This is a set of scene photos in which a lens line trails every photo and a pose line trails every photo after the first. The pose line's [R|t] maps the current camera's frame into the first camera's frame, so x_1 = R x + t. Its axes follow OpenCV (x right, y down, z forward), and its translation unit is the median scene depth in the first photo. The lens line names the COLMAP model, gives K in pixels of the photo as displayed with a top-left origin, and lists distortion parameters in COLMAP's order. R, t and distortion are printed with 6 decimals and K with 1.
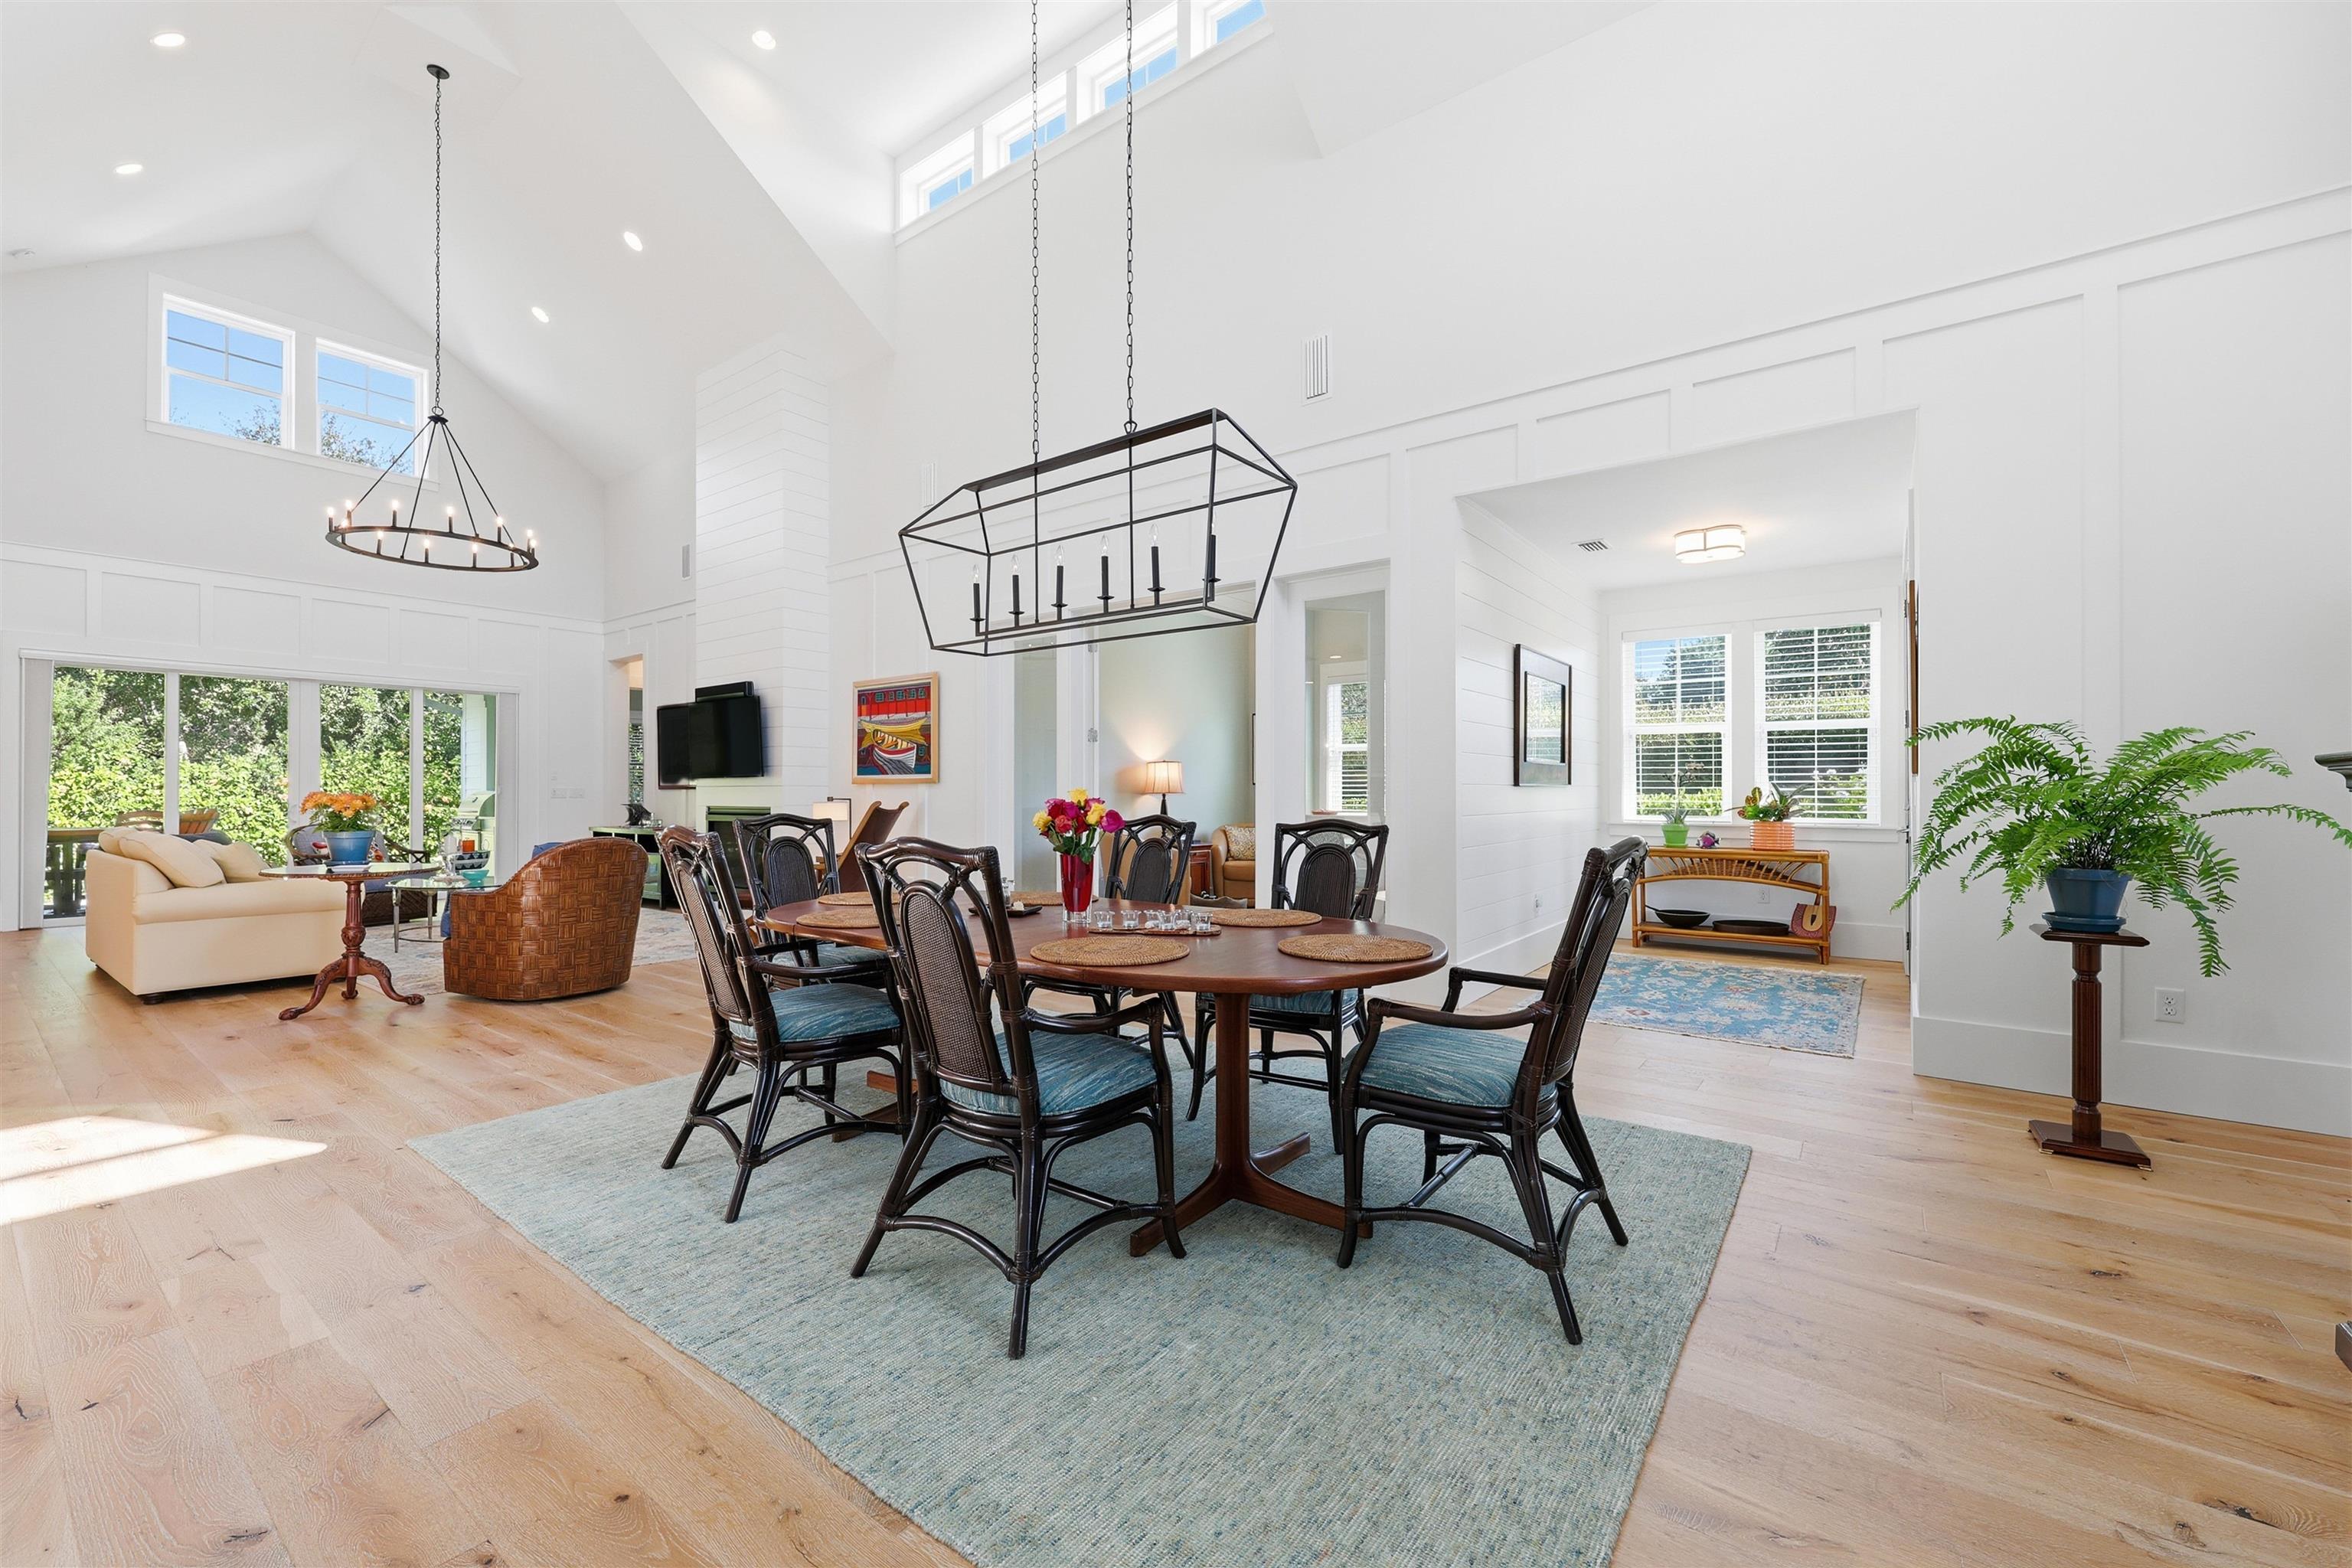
lens RADIAL K [[946.1, 0, 1172.5], [0, 946.1, 785.2], [0, 0, 1]] dist [-0.002246, -0.000570]
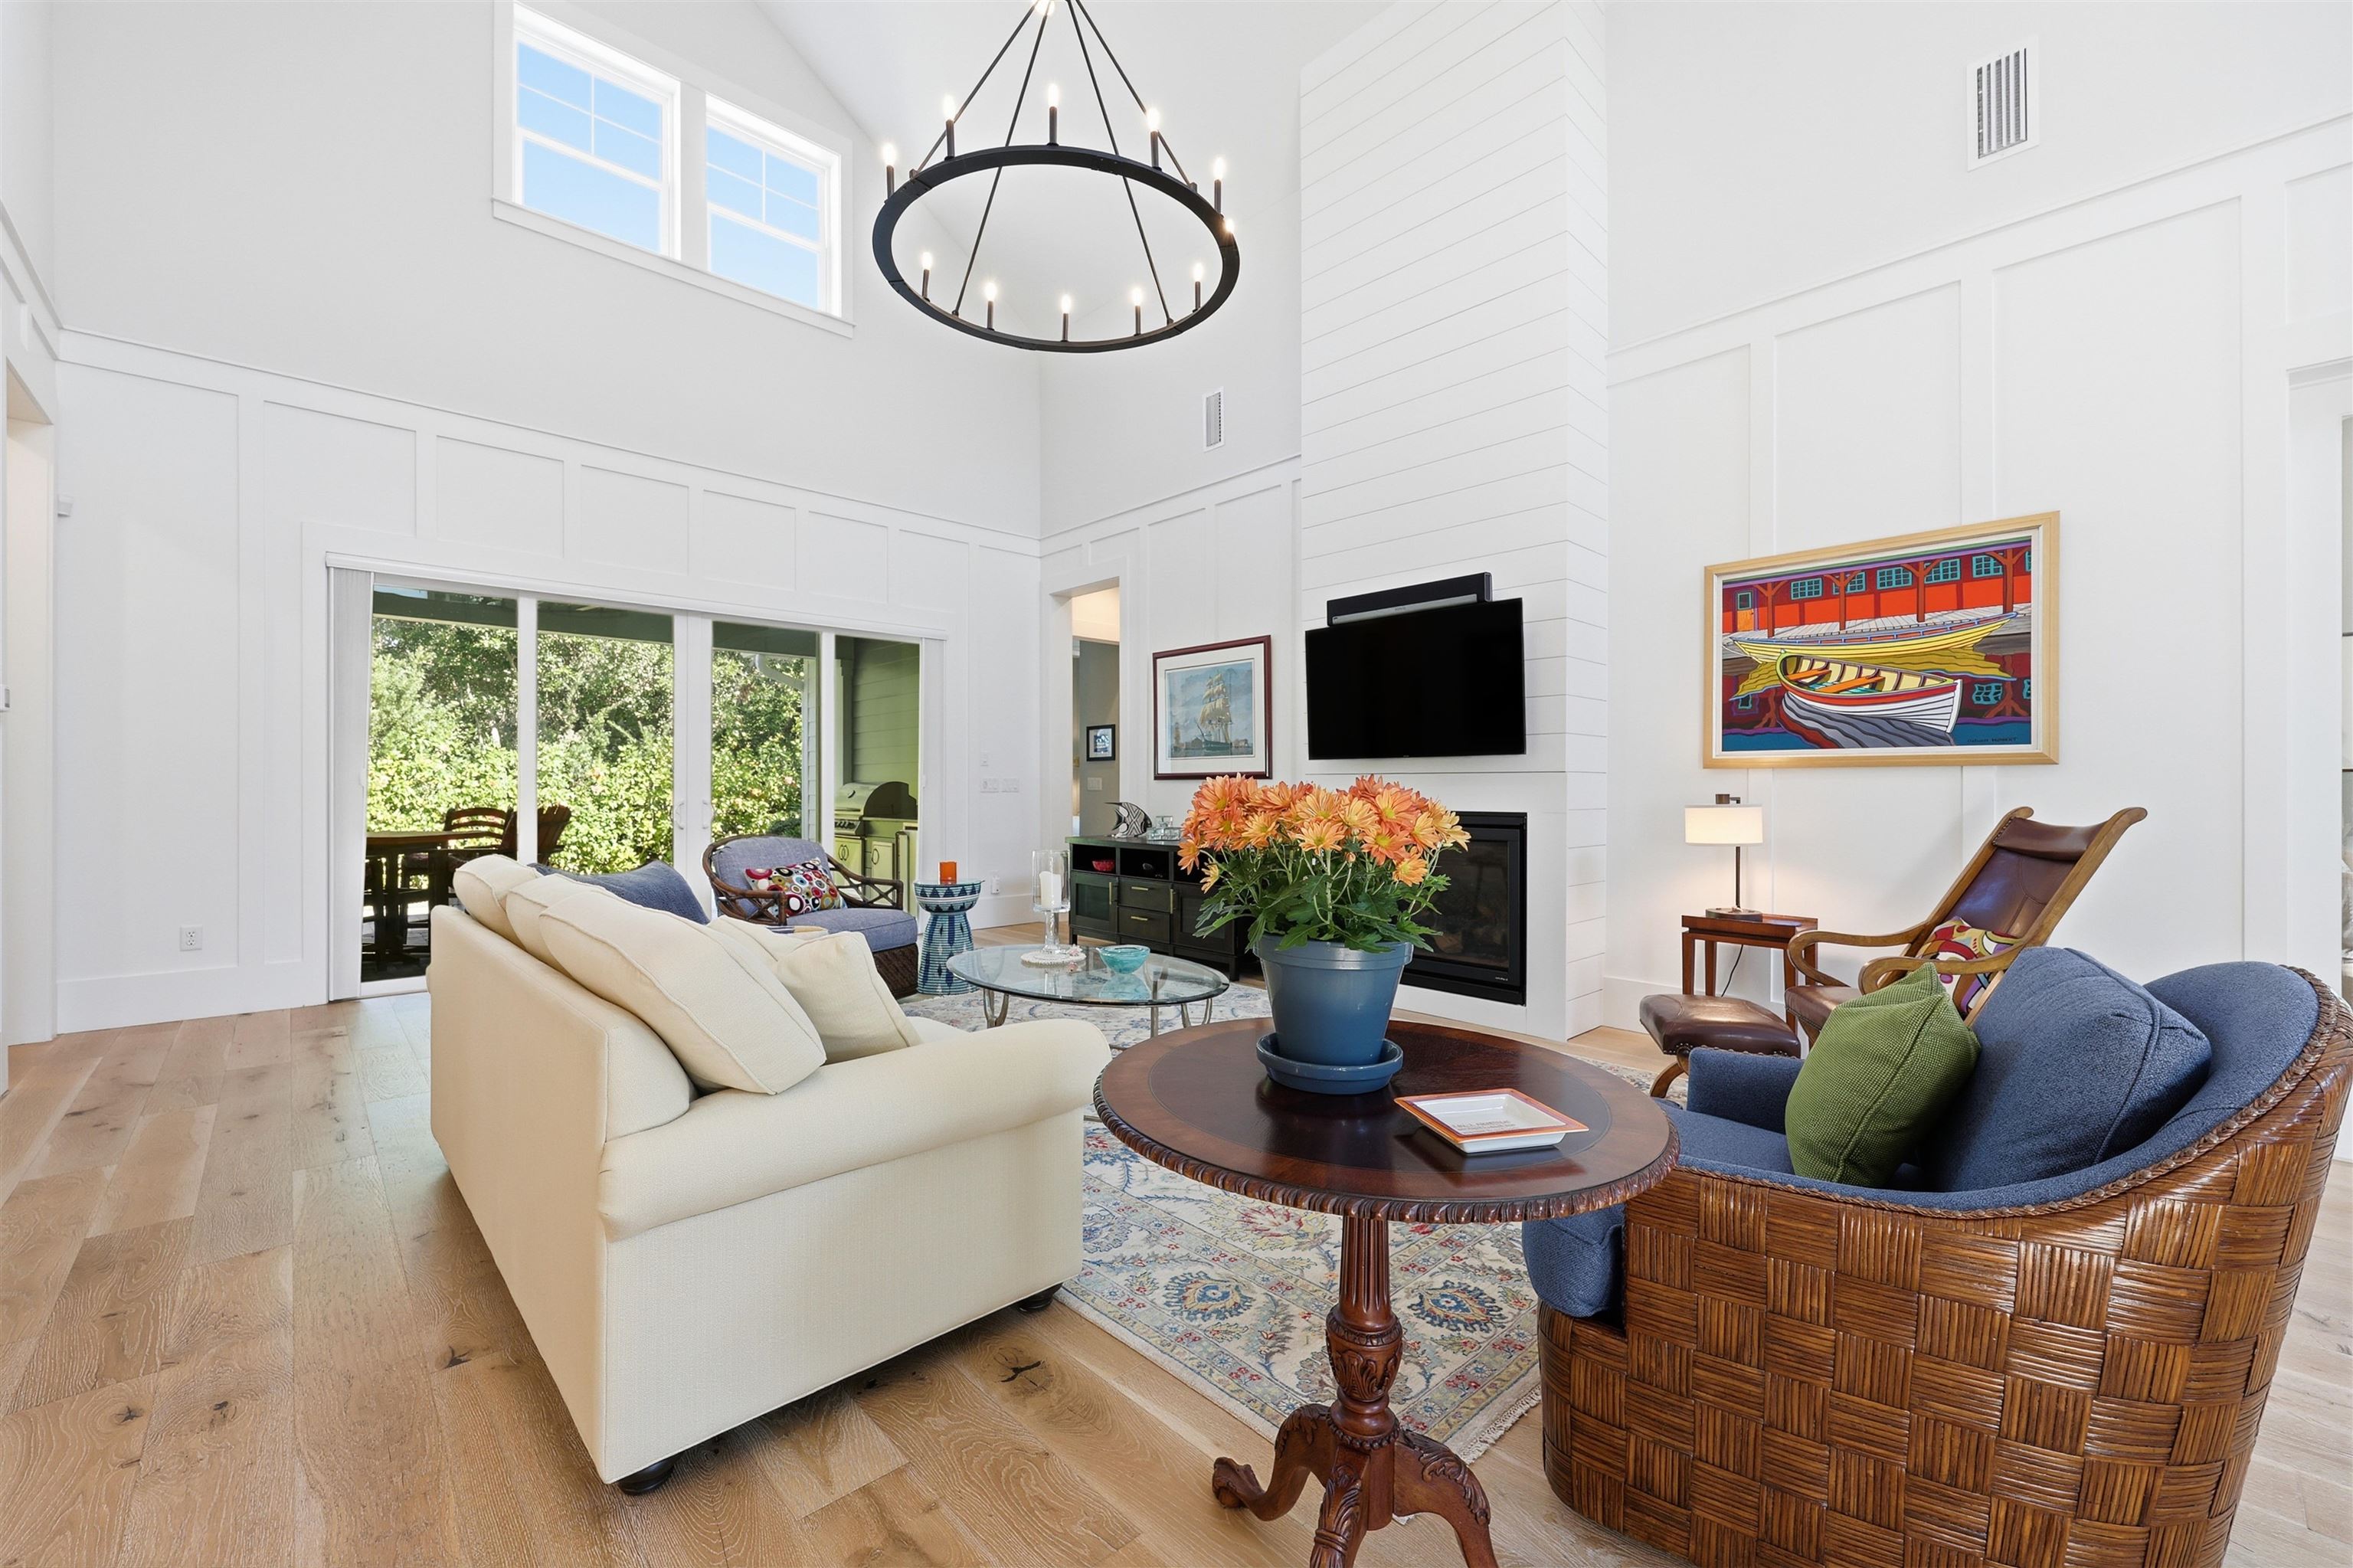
lens RADIAL K [[946.6, 0, 1163.4], [0, 946.6, 782.3], [0, 0, 1]] dist [-0.002246, -0.000570]
pose [[0.984319, 0.000927, -0.176398, -0.537665], [-0.000120, 0.999989, 0.004586, 0.004169], [0.176400, -0.004493, 0.984308, 0.455483]]
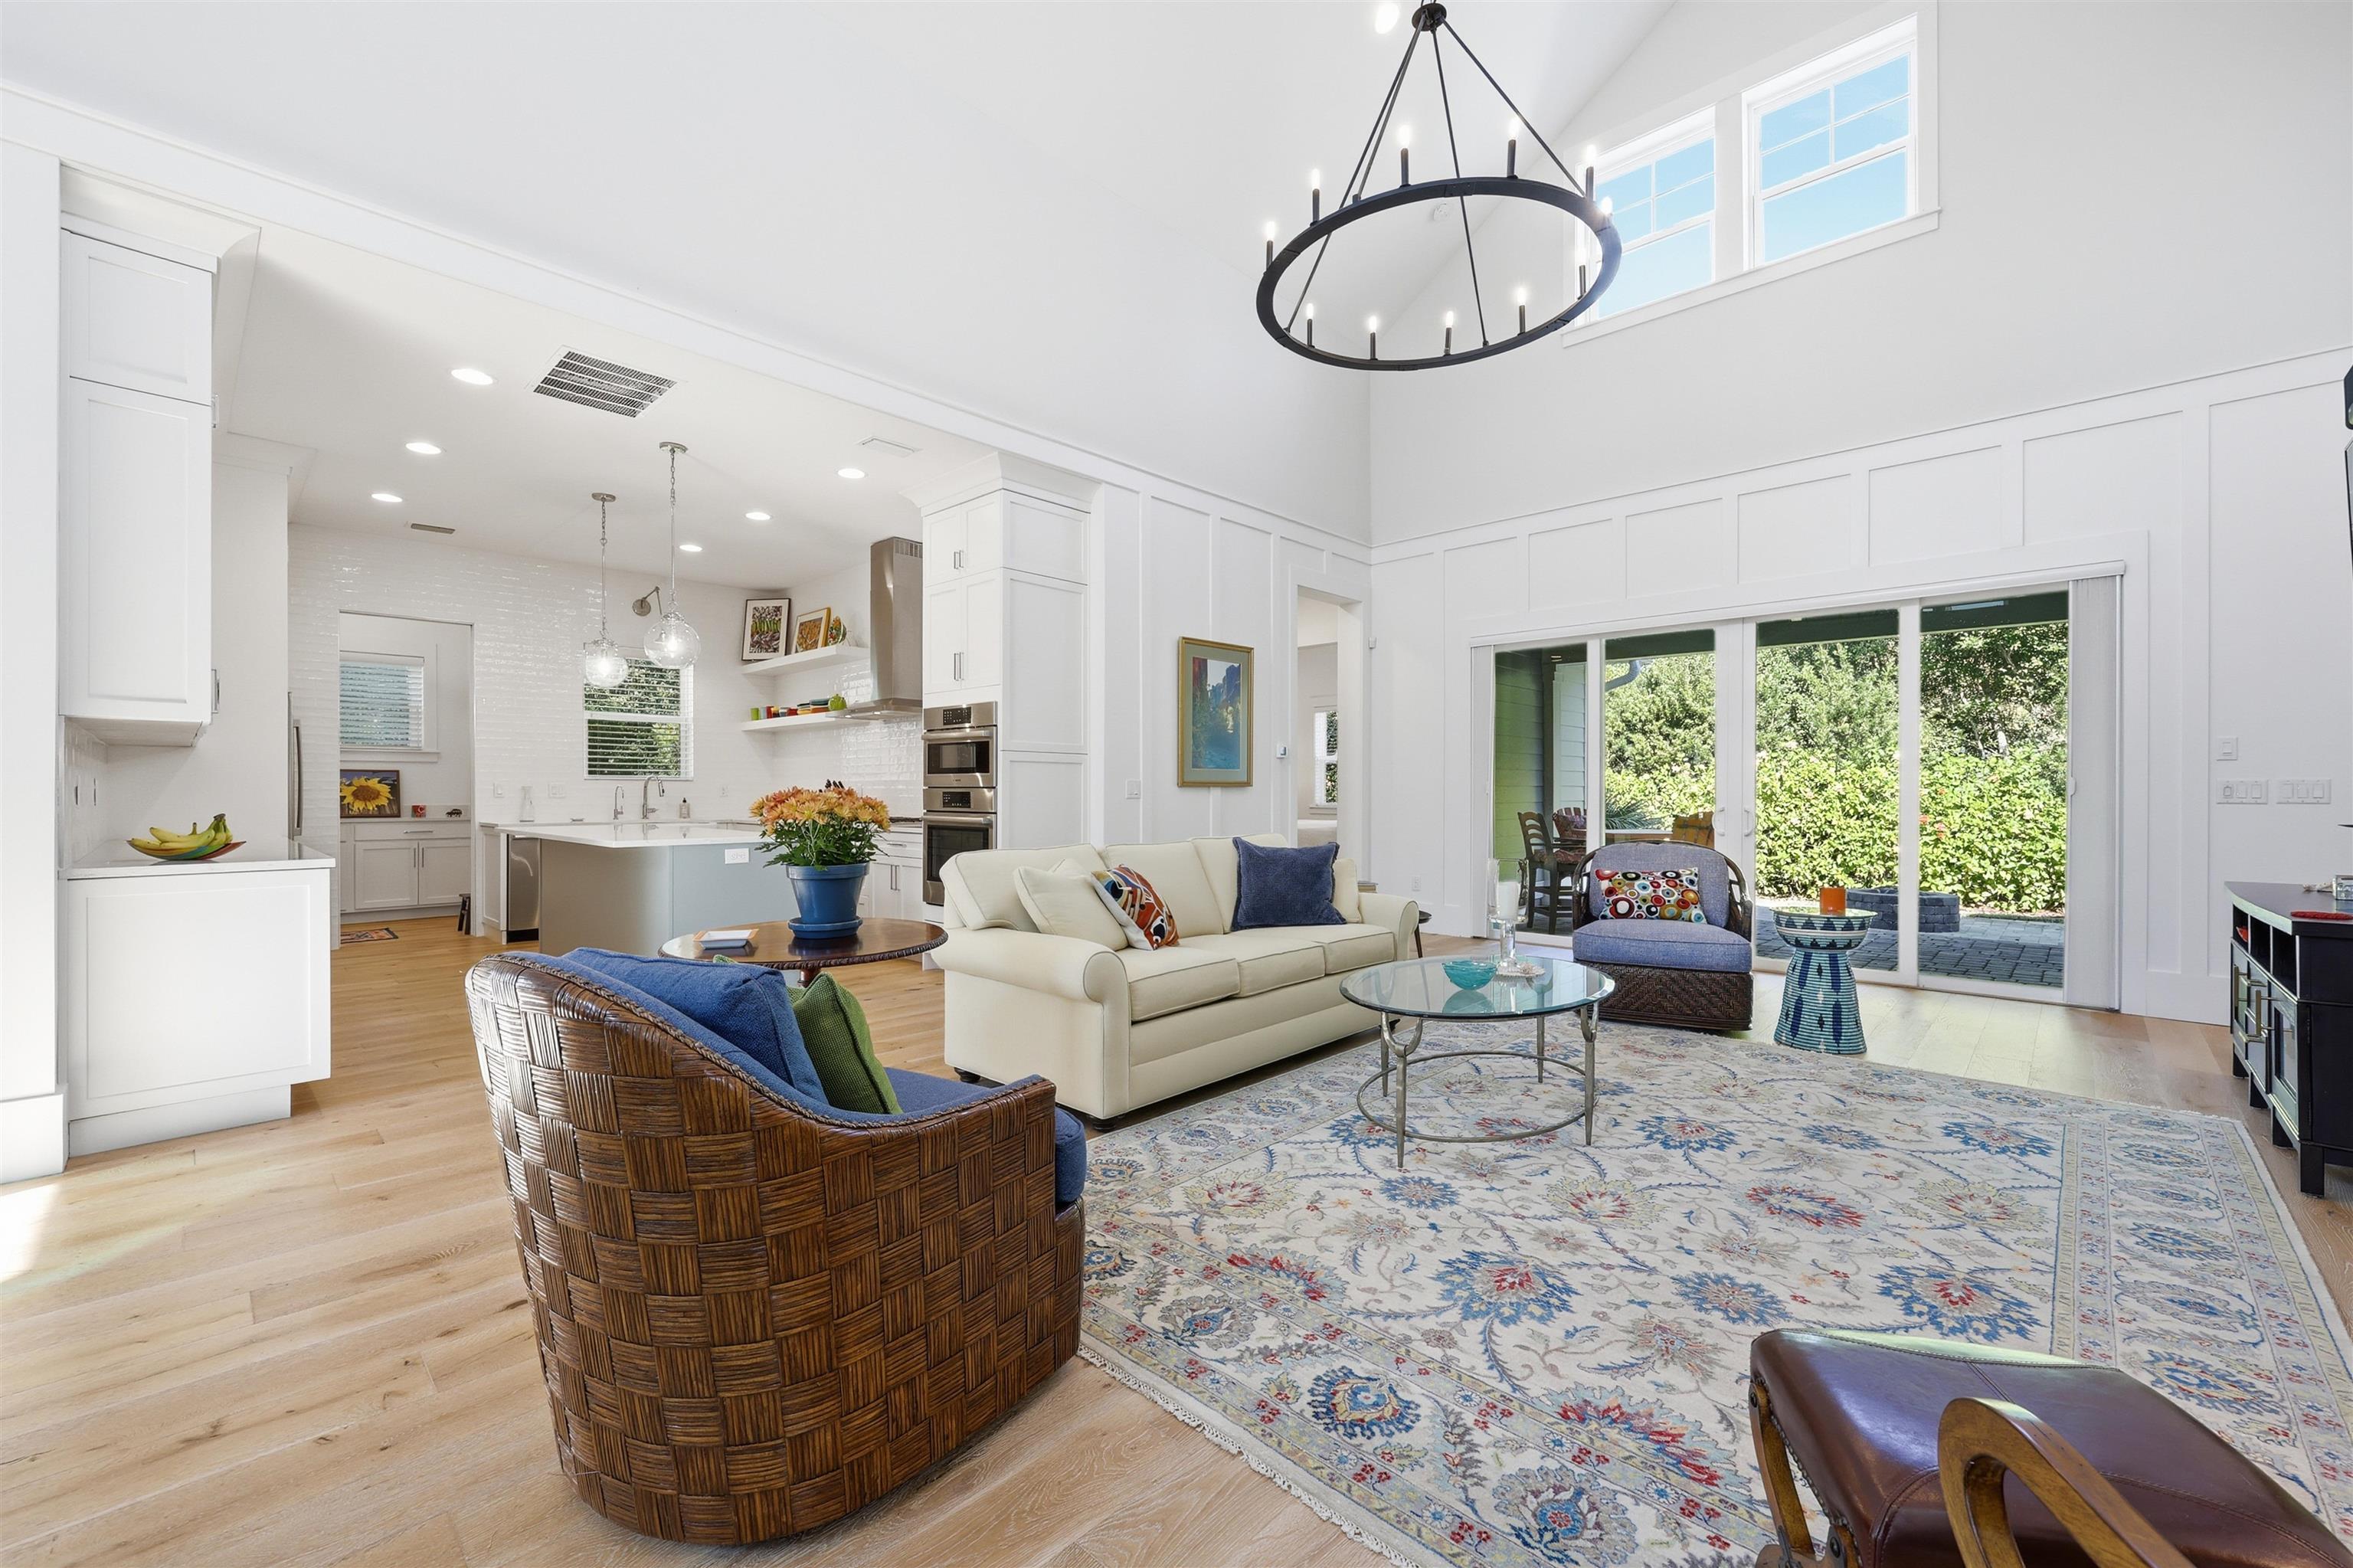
lens RADIAL K [[946.6, 0, 1162.6], [0, 946.6, 791.3], [0, 0, 1]] dist [-0.002246, -0.000570]
pose [[-0.119272, -0.000460, -0.992862, -0.231388], [0.006924, 0.999975, -0.001295, 0.006965], [0.992837, -0.007029, -0.119266, 0.770960]]
